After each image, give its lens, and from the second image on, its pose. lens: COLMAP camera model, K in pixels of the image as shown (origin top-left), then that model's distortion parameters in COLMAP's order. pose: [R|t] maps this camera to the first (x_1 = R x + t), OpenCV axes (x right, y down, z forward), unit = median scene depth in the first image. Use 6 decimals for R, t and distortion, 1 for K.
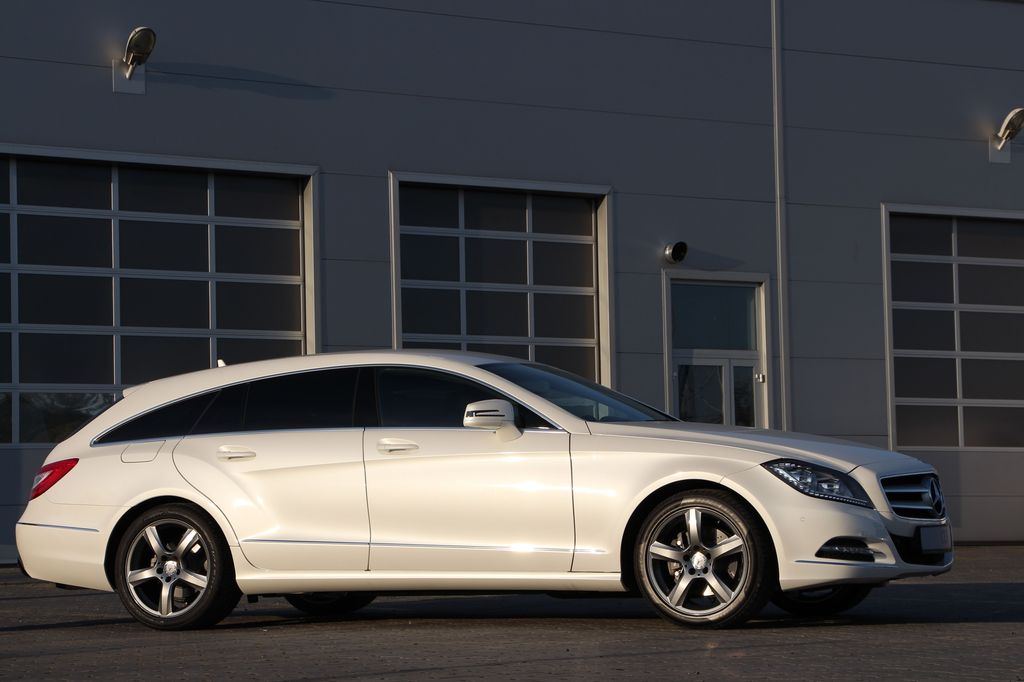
lens RADIAL K [[2780.3, 0, 512.0], [0, 2780.3, 341.0], [0, 0, 1]] dist [0.544779, -0.408742]
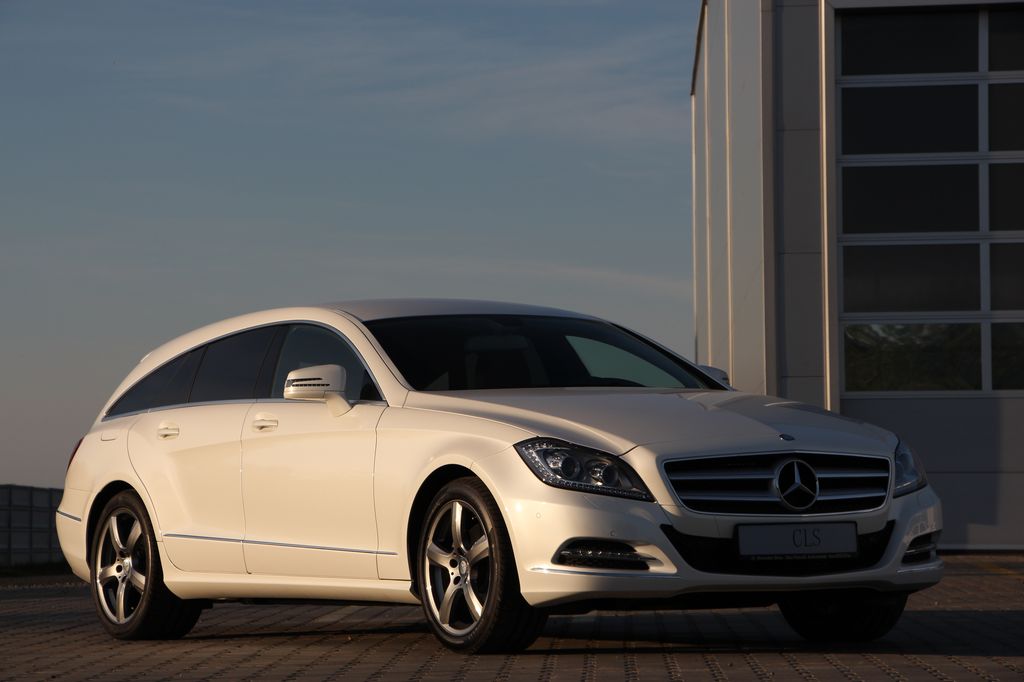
lens RADIAL K [[4012.2, 0, 478.0], [0, 4012.2, 341.4], [0, 0, 1]] dist [1.051343, 1.381526]
pose [[0.818563, -0.017295, -0.574156, 0.700594], [0.035393, 0.999166, 0.020361, -0.007903], [0.573325, -0.036988, 0.818493, 0.070694]]
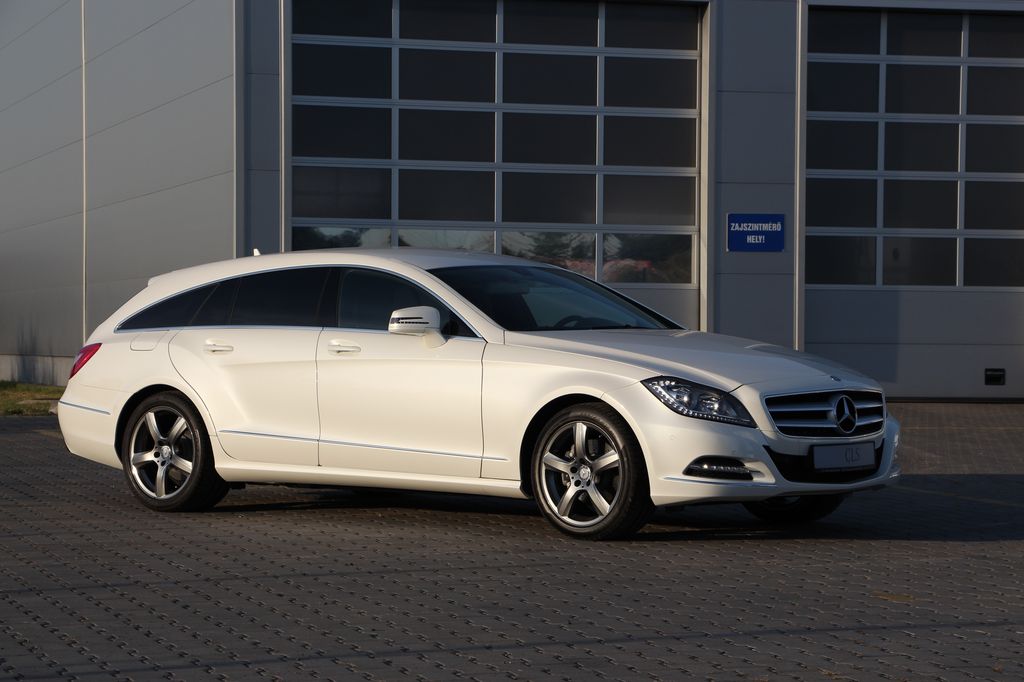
lens RADIAL K [[3073.2, 0, 512.0], [0, 3073.2, 341.0], [0, 0, 1]] dist [0.595610, -0.498631]
pose [[0.962502, 0.028673, -0.269755, 0.330738], [-0.008479, 0.997092, 0.075729, -0.052167], [0.271142, -0.070602, 0.959946, -0.076005]]
